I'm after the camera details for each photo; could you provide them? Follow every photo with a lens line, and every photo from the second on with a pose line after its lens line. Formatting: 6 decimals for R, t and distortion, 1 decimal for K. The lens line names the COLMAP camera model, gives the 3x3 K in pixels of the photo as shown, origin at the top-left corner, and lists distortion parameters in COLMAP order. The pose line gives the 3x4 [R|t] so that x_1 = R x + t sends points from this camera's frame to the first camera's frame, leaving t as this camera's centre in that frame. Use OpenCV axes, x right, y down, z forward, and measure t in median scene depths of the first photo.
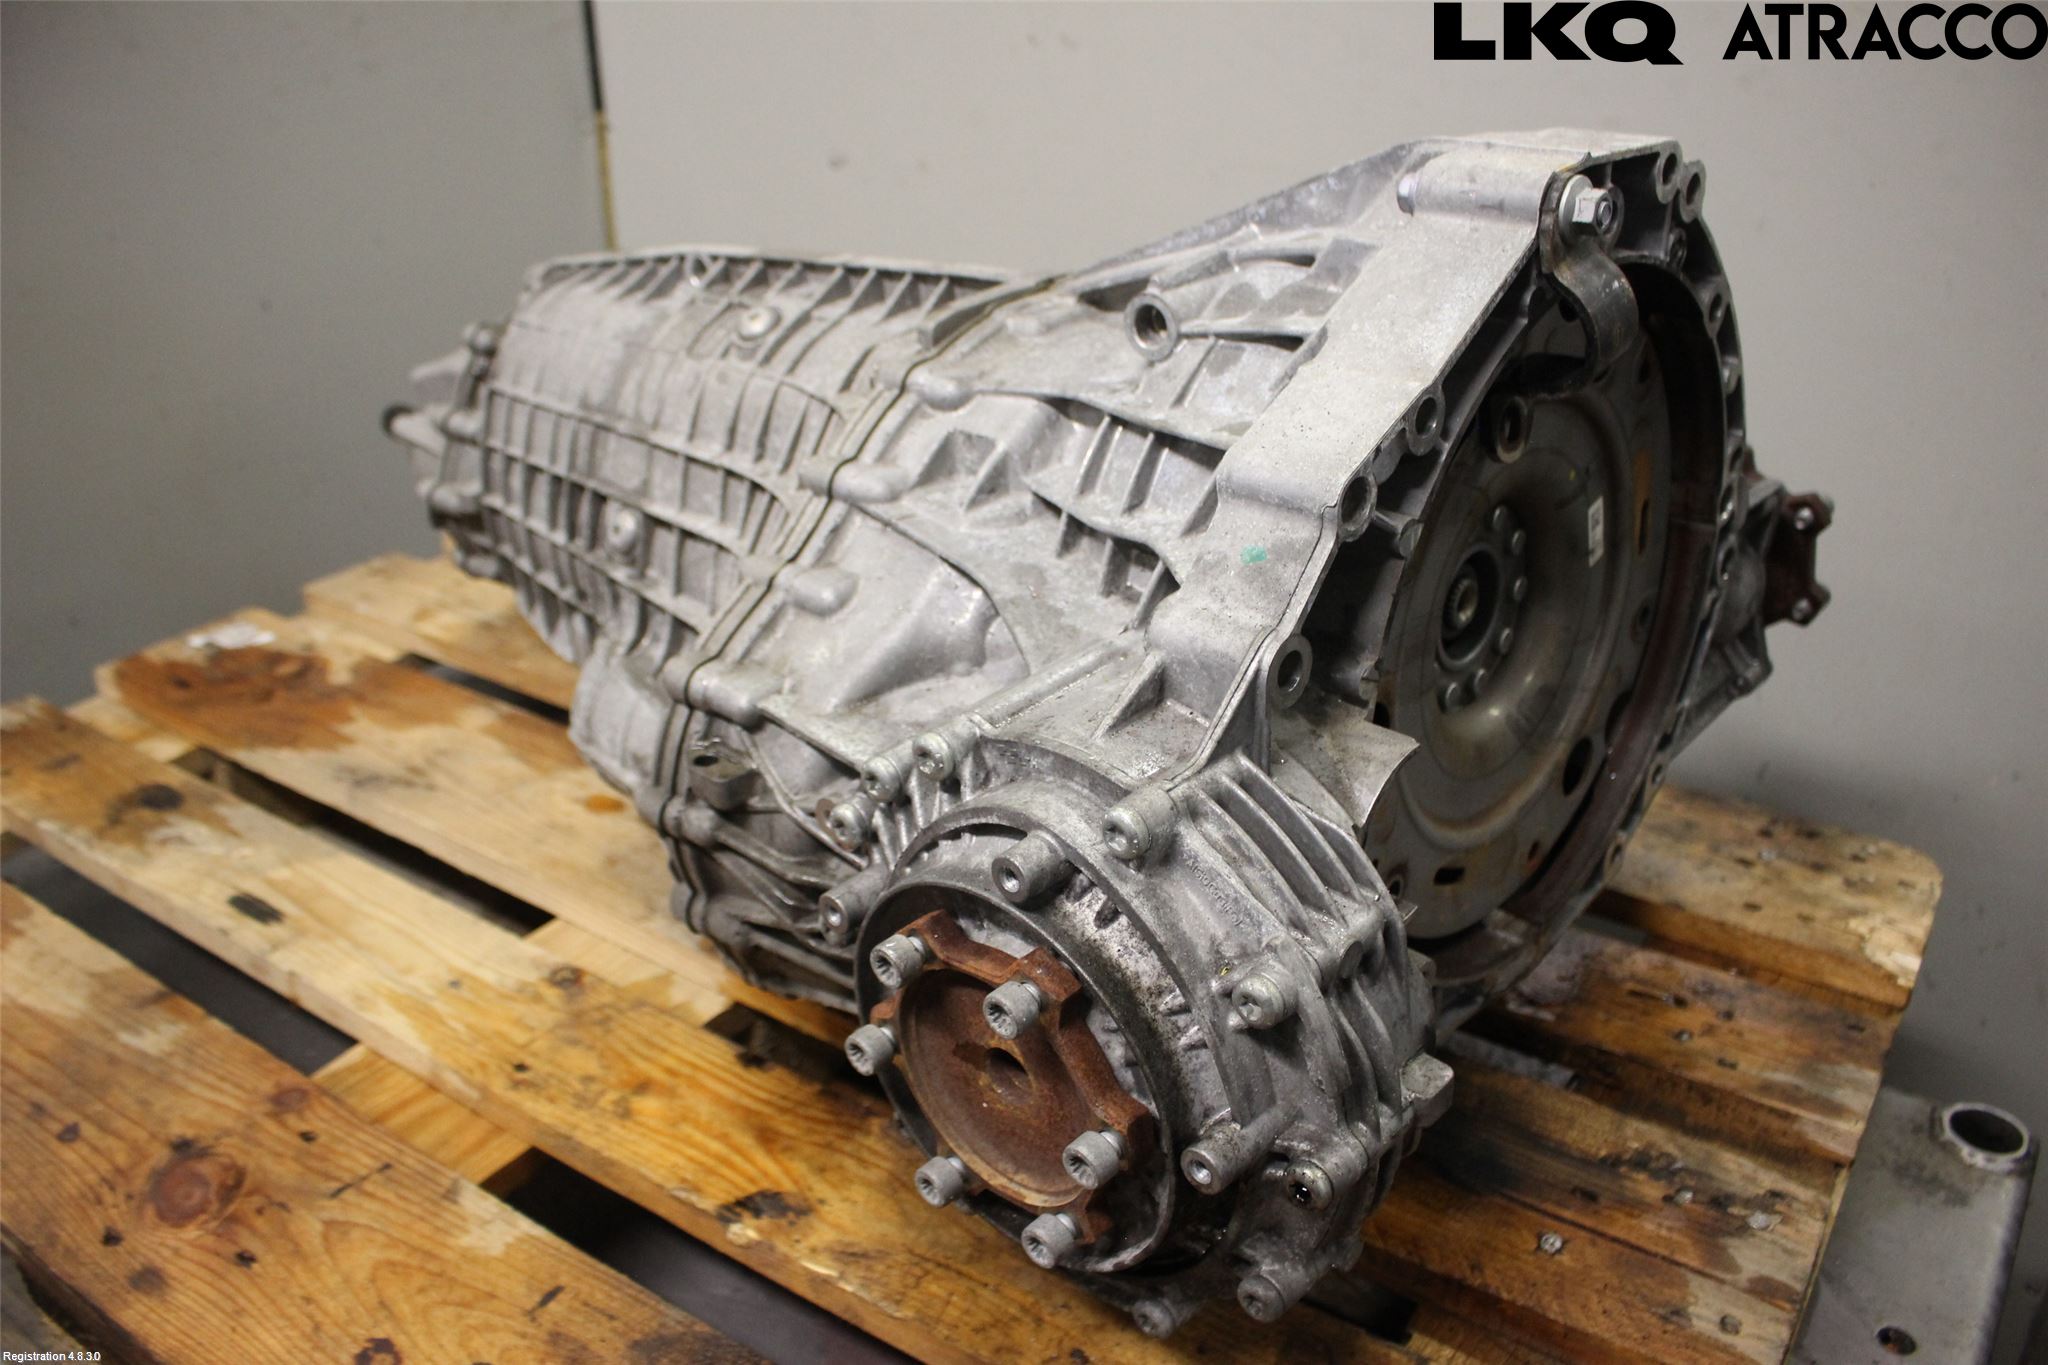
lens RADIAL K [[1691.1, 0, 1035.1], [0, 1691.1, 688.3], [0, 0, 1]] dist [-0.150638, 0.118727]
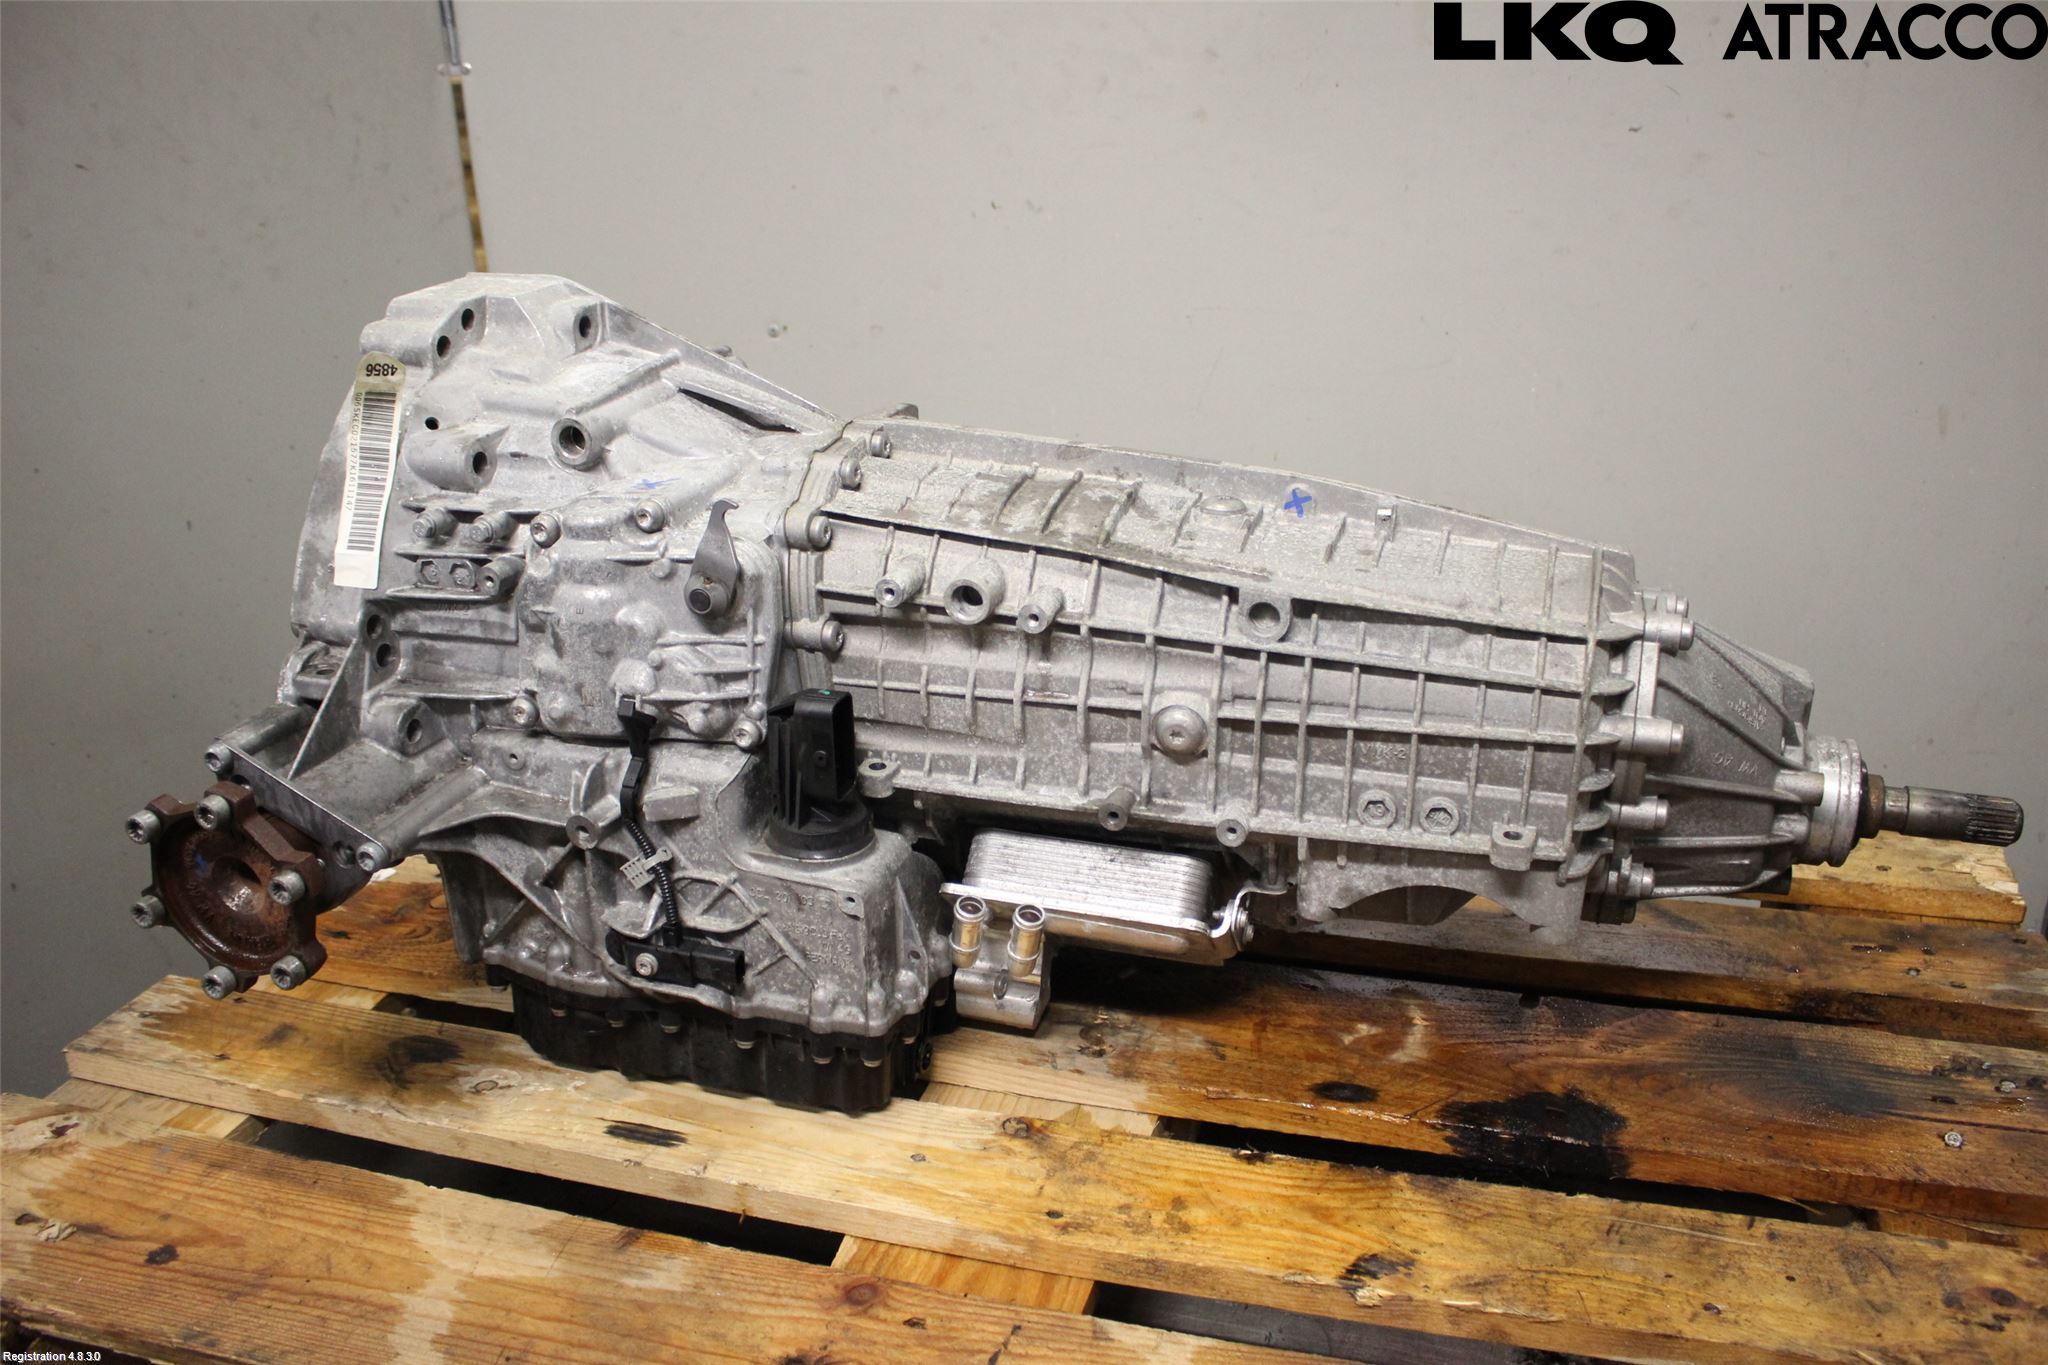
lens RADIAL K [[1714.6, 0, 1034.0], [0, 1714.6, 670.3], [0, 0, 1]] dist [-0.158911, 0.128454]
pose [[0.951192, -0.136584, 0.276727, -0.626598], [0.157526, 0.985993, -0.054807, -0.058739], [-0.265365, 0.095724, 0.959384, -0.059168]]
